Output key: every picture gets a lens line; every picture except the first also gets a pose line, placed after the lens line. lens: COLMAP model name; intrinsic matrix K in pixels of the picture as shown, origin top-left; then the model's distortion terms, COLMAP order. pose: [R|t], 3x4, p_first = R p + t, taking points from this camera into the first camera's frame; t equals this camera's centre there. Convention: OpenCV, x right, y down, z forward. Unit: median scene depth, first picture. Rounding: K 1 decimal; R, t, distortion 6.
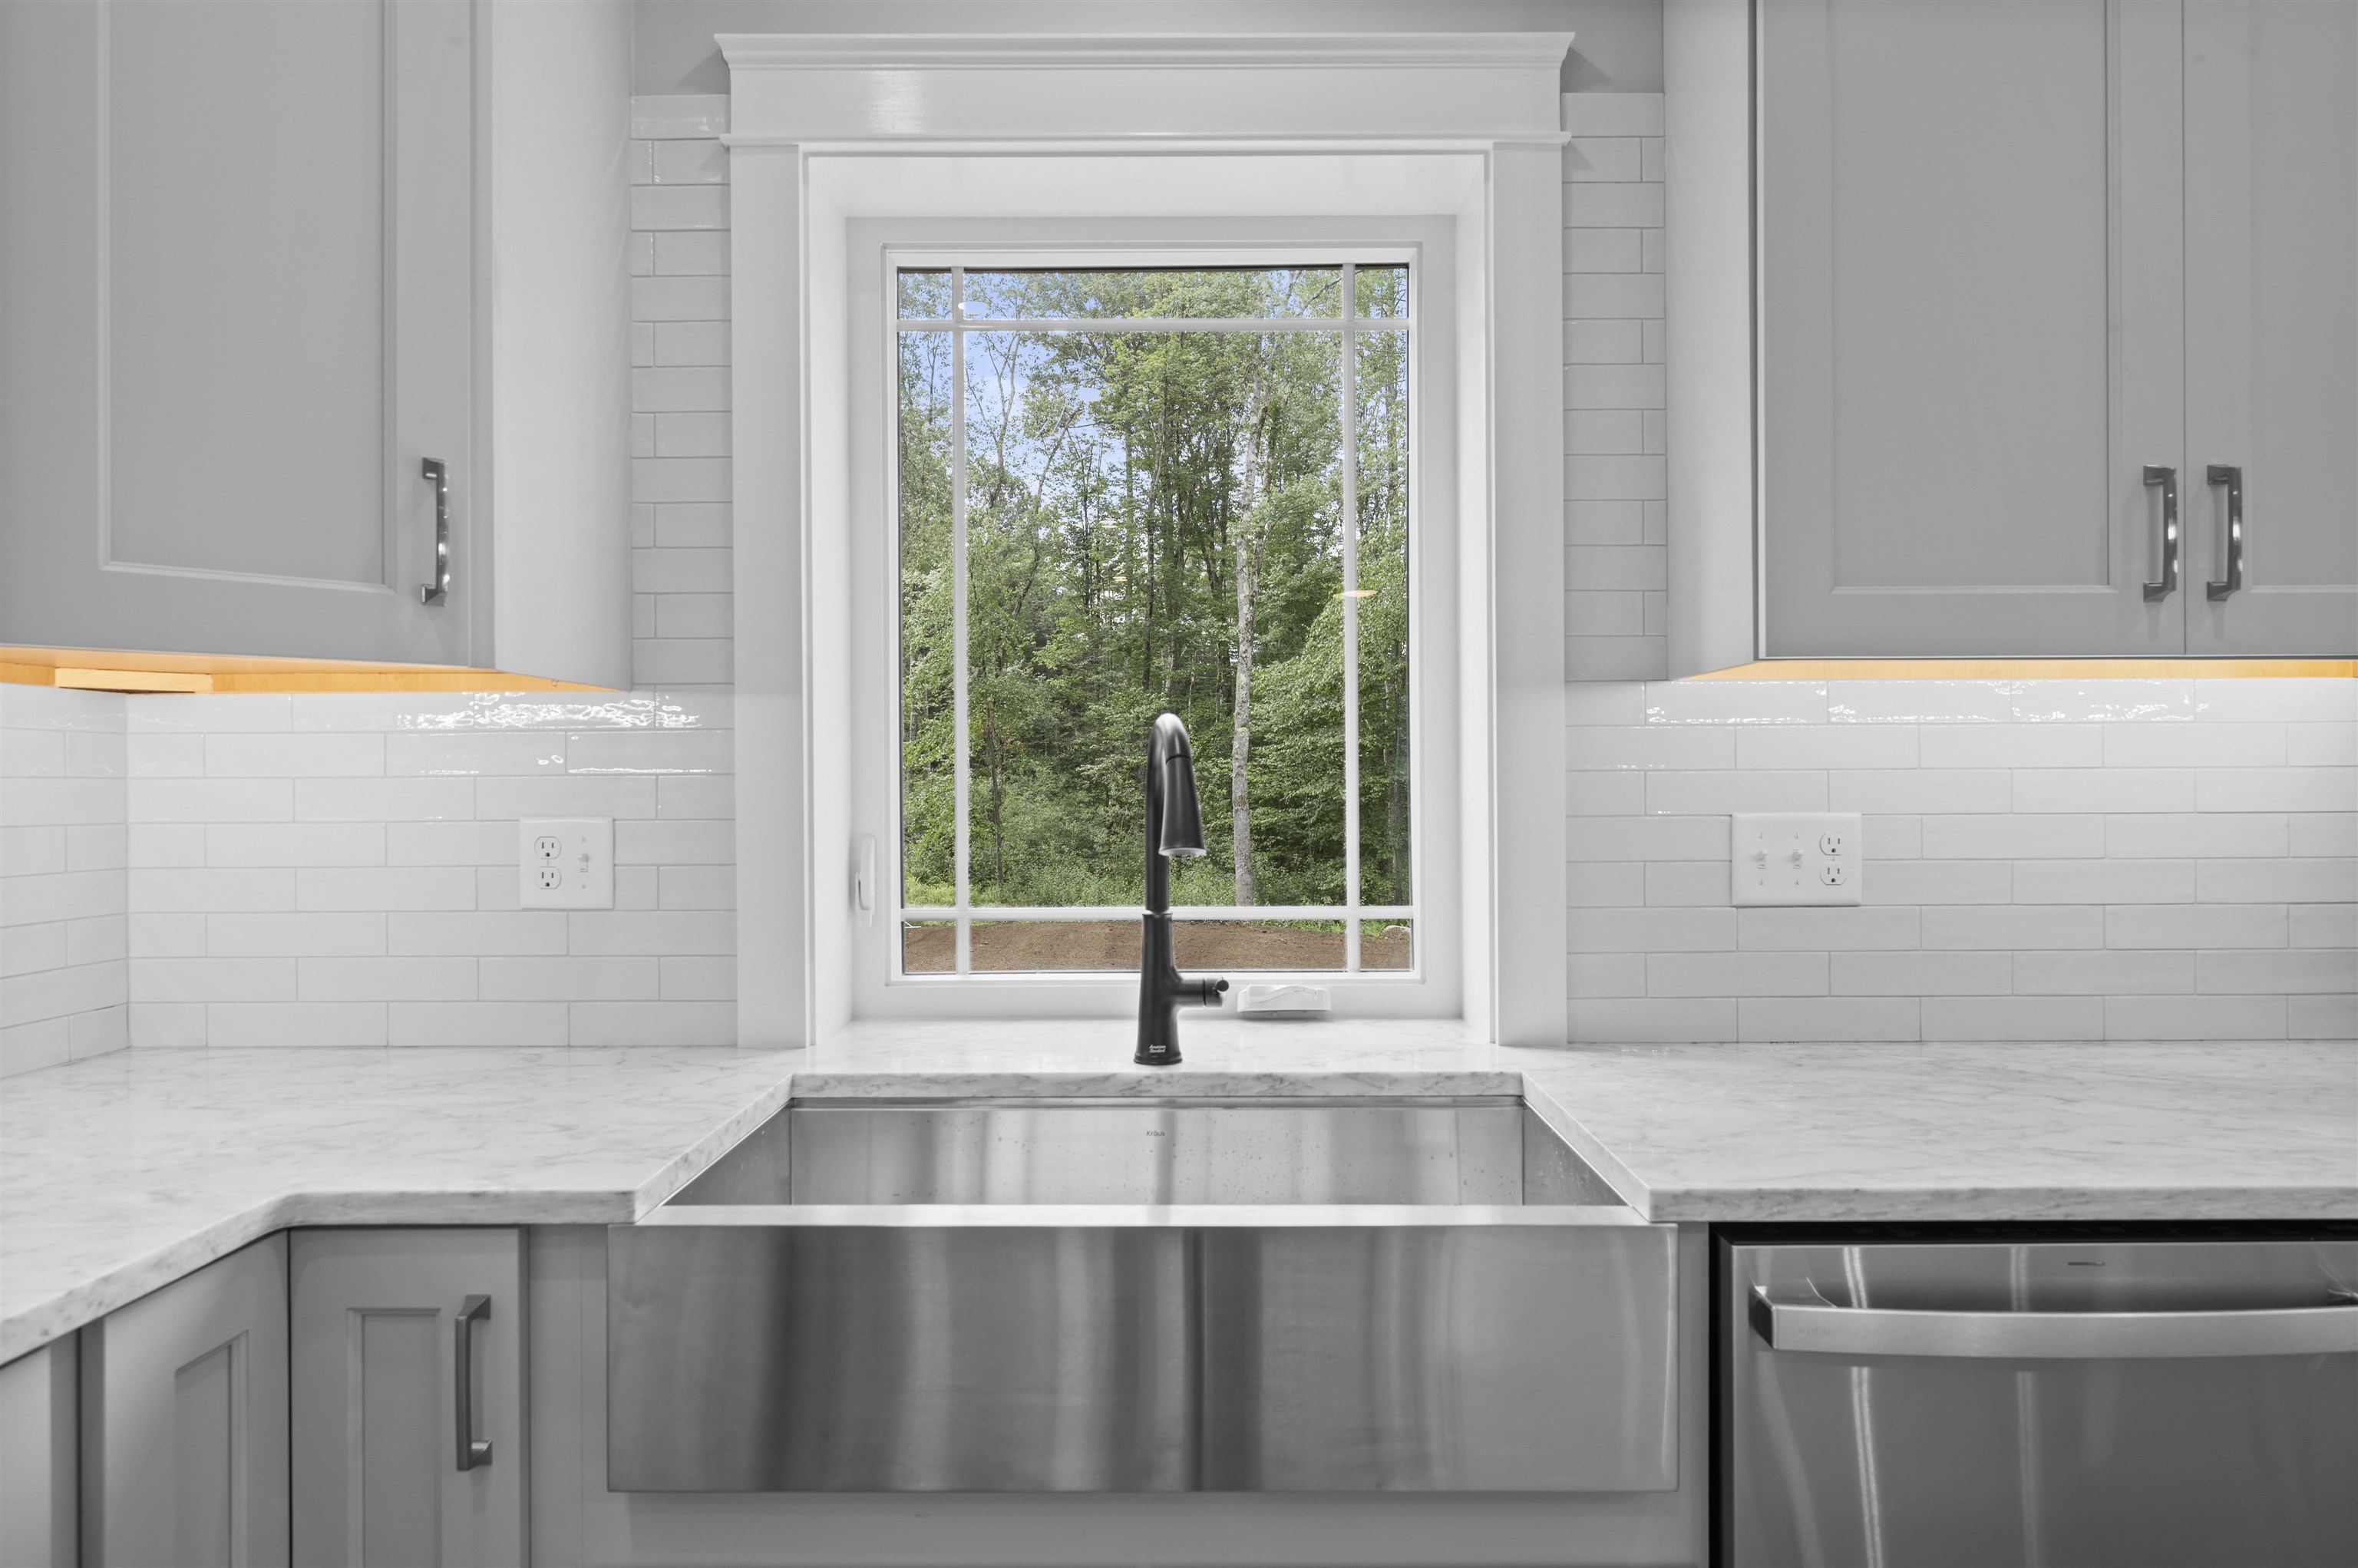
lens RADIAL K [[1455.2, 0, 1192.5], [0, 1455.2, 766.3], [0, 0, 1]] dist [0.008213, -0.000524]
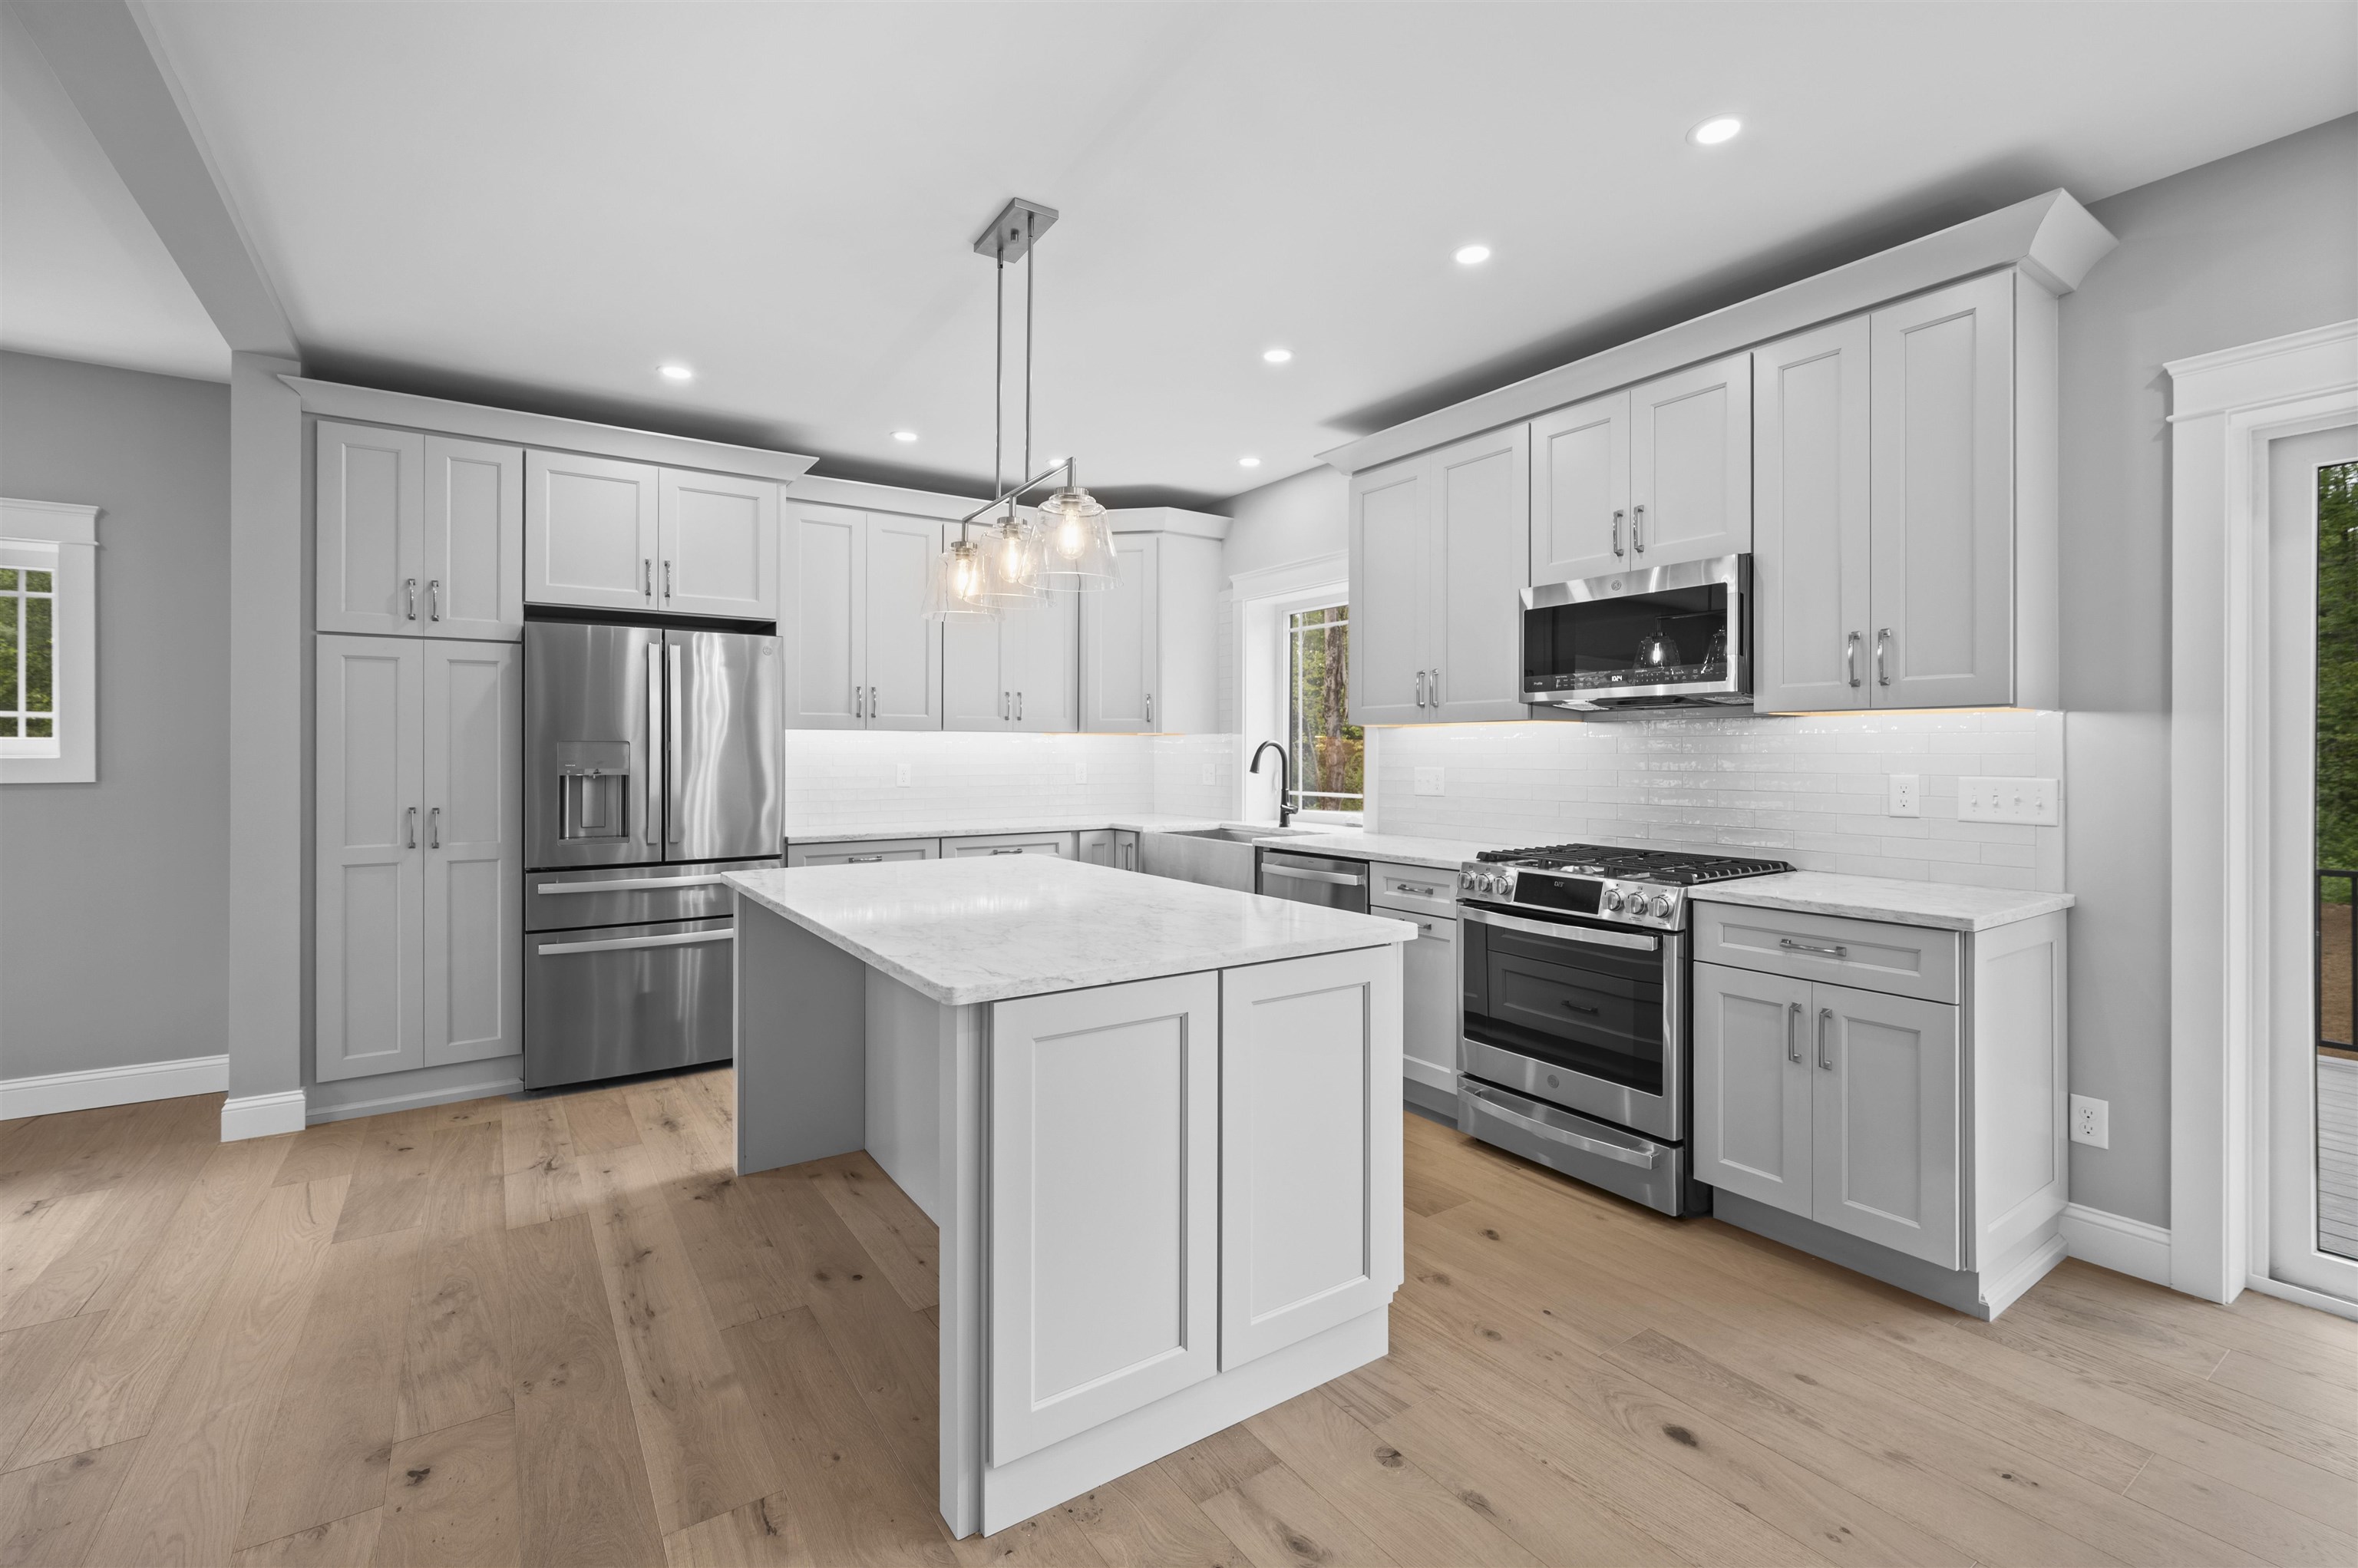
lens RADIAL K [[1025.8, 0, 1184.5], [0, 1025.8, 753.2], [0, 0, 1]] dist [-0.002810, 0.001388]
pose [[0.569099, 0.003364, -0.822262, 2.000486], [0.003420, 0.999973, 0.006458, -0.016304], [0.822262, -0.006487, 0.569073, -0.769577]]
